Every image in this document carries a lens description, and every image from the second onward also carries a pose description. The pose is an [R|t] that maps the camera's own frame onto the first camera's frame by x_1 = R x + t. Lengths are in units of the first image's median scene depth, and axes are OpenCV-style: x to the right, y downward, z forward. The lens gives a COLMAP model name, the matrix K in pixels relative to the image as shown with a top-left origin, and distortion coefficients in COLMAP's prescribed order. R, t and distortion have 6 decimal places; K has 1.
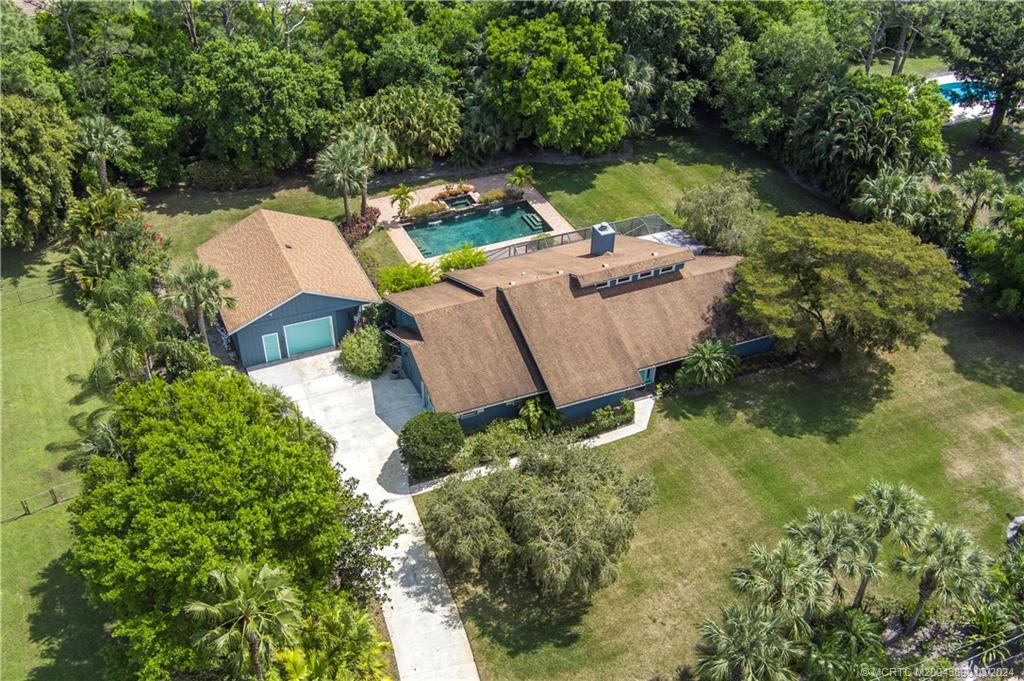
lens RADIAL K [[1071.2, 0, 470.2], [0, 1071.2, 356.7], [0, 0, 1]] dist [-0.007216, 0.000000]
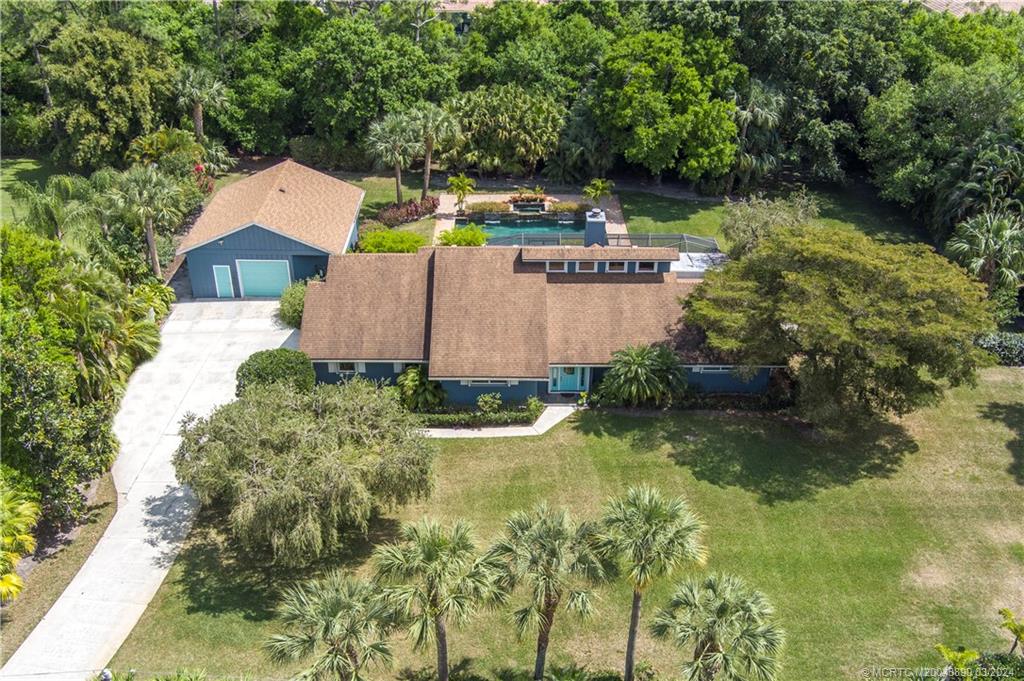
lens RADIAL K [[1051.3, 0, 497.3], [0, 1051.3, 334.7], [0, 0, 1]] dist [0.003234, 0.000000]
pose [[0.924045, 0.184546, -0.334789, 0.287919], [-0.235272, 0.964796, -0.117543, 0.071549], [0.301311, 0.187381, 0.934933, 0.178988]]
